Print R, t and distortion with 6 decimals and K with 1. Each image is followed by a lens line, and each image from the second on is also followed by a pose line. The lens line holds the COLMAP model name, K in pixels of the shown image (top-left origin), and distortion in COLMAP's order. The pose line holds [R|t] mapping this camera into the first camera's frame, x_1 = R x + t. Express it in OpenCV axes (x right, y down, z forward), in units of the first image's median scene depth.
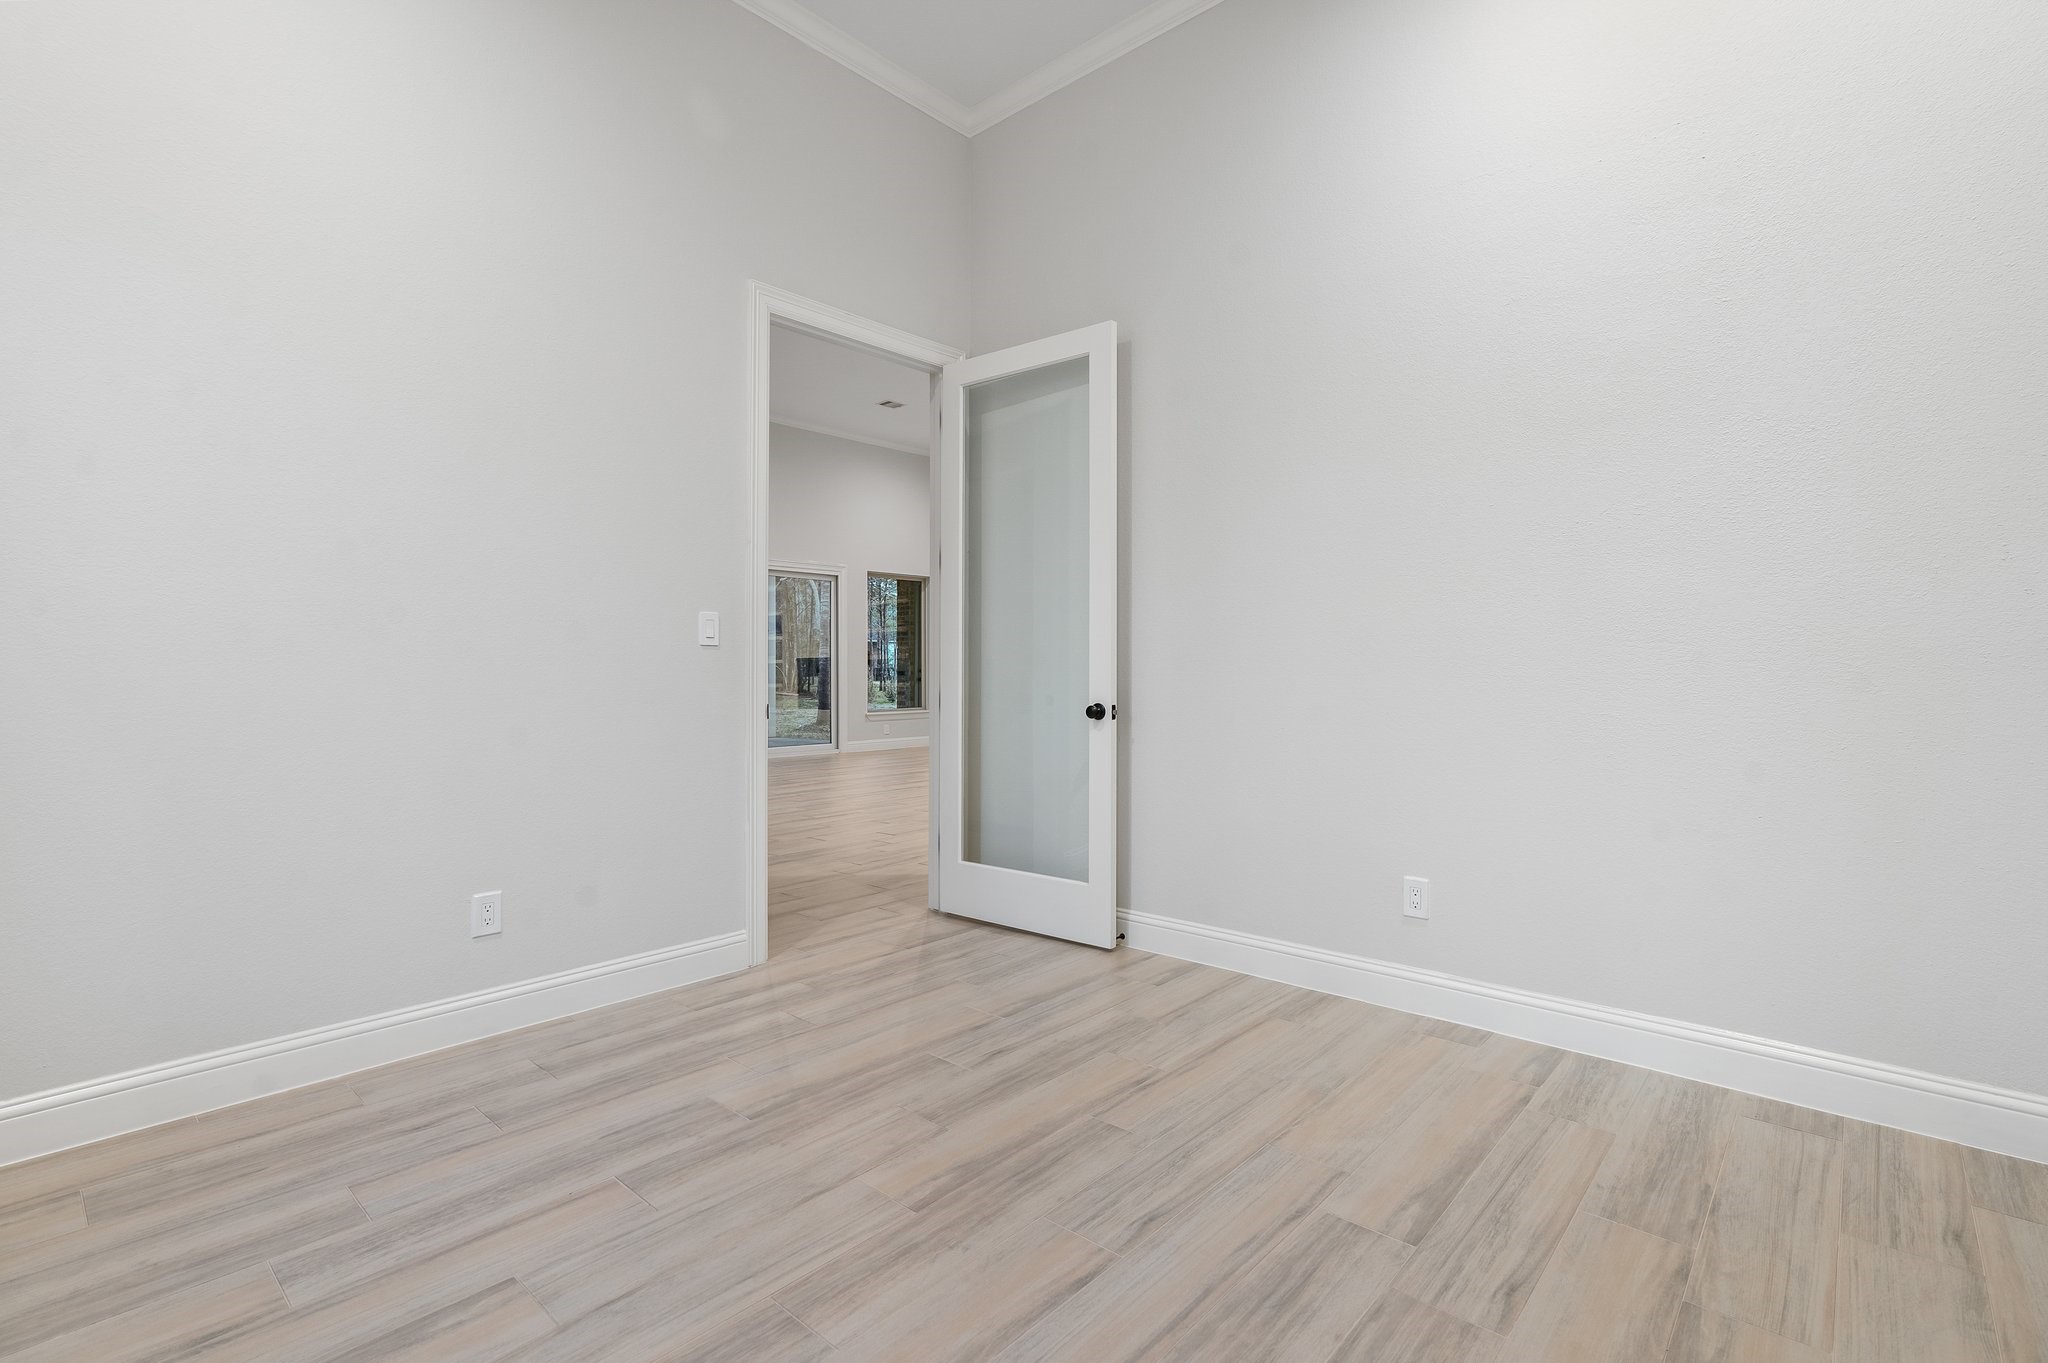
lens RADIAL K [[925.0, 0, 1022.1], [0, 925.0, 676.1], [0, 0, 1]] dist [-0.001139, 0.001115]
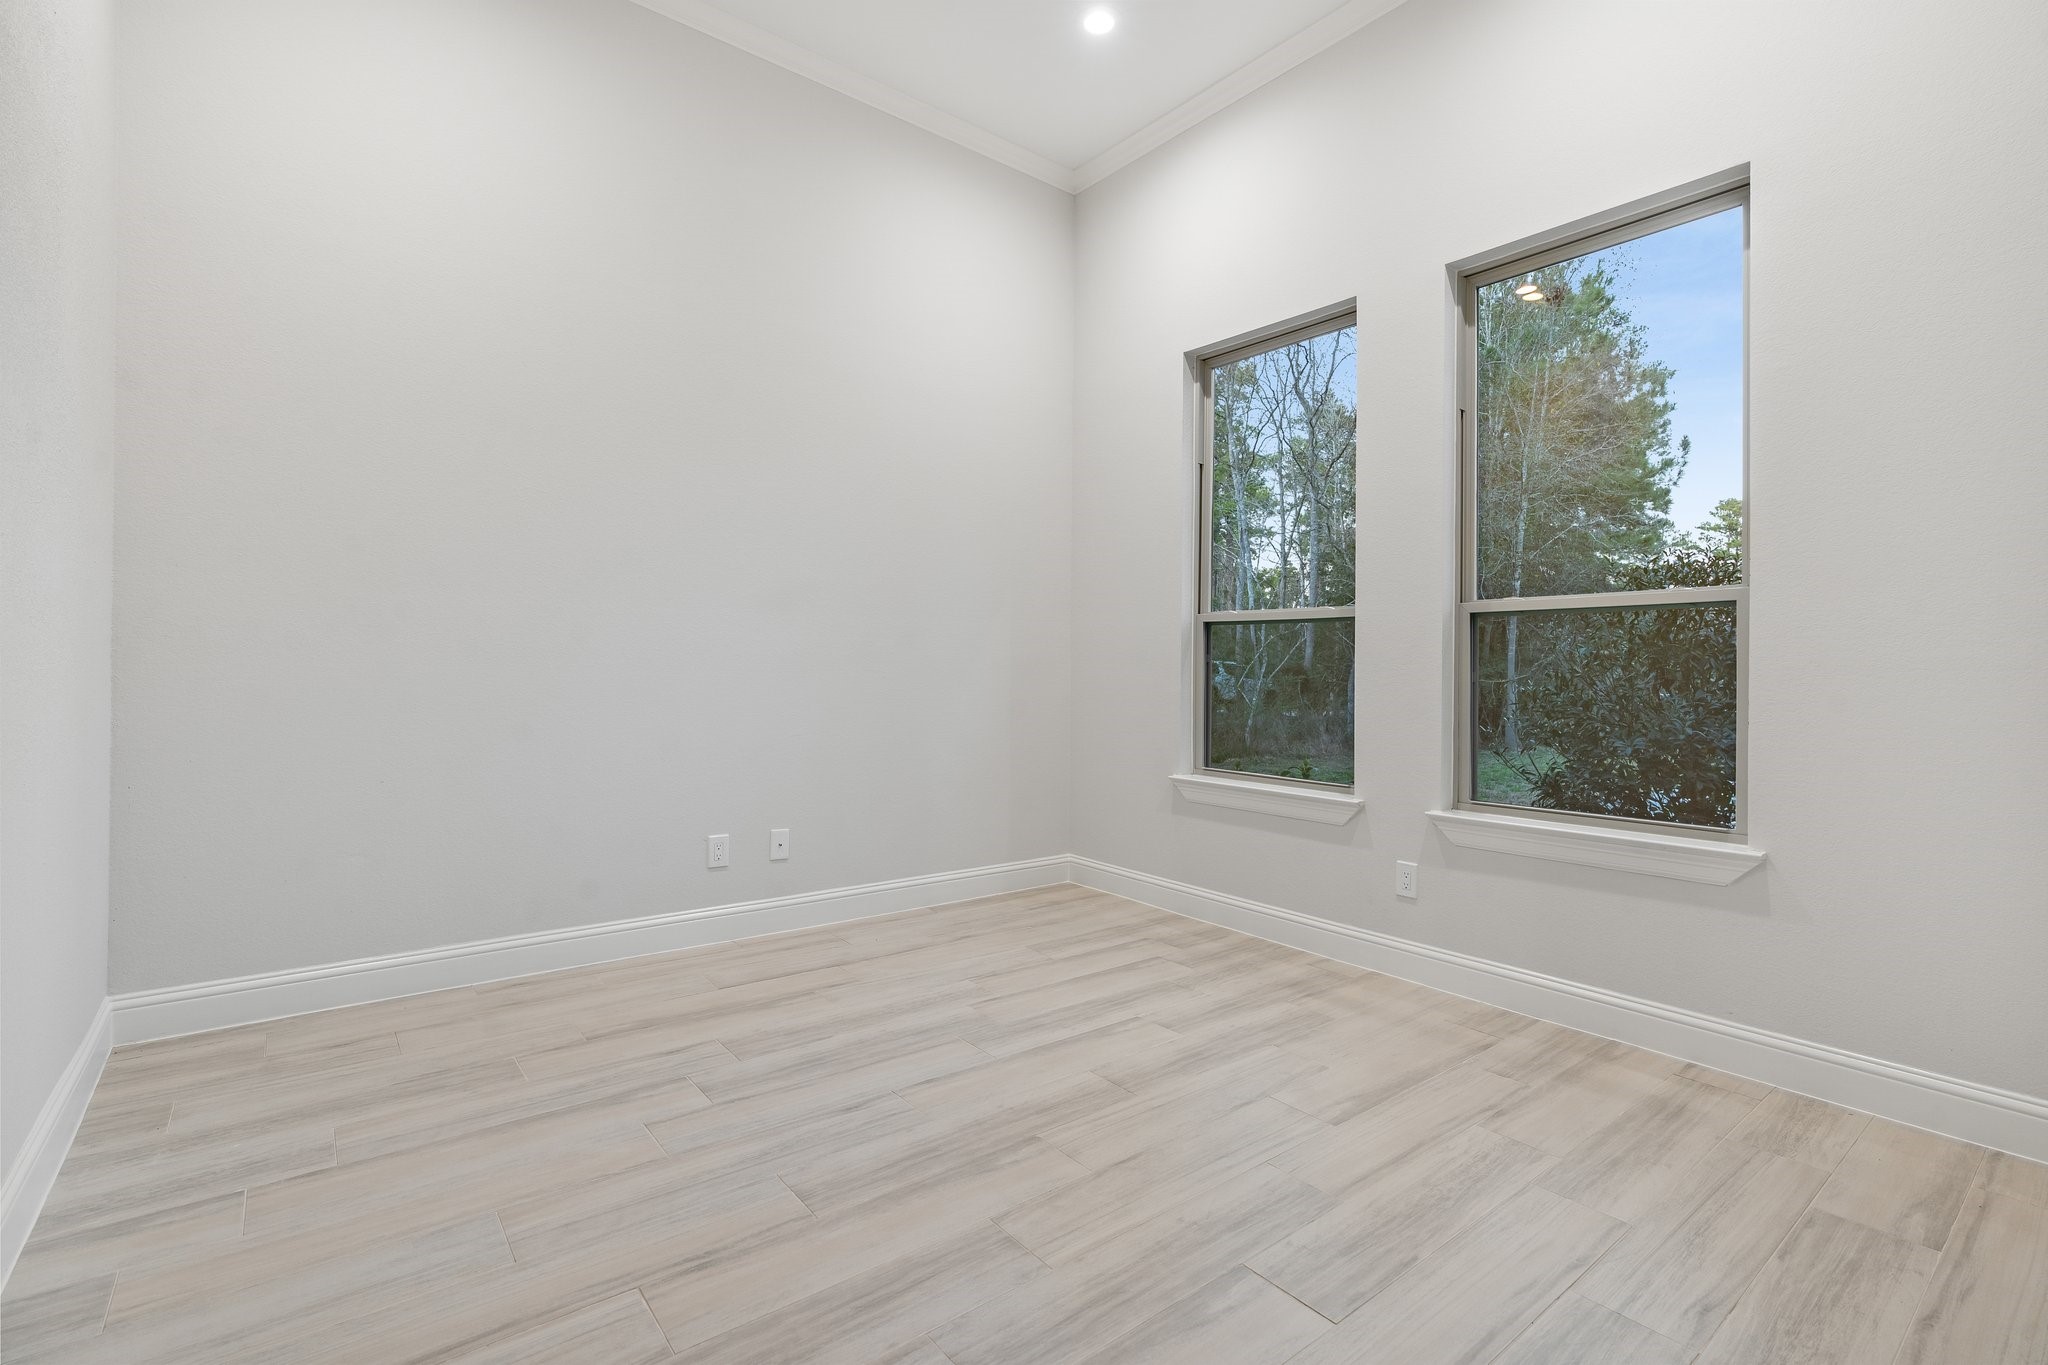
lens RADIAL K [[925.0, 0, 1024.7], [0, 925.0, 672.7], [0, 0, 1]] dist [-0.001139, 0.001115]
pose [[-0.986070, -0.011685, 0.165921, -0.276431], [-0.009624, 0.999866, 0.013221, -0.017217], [-0.166053, 0.011440, -0.986050, 2.061888]]
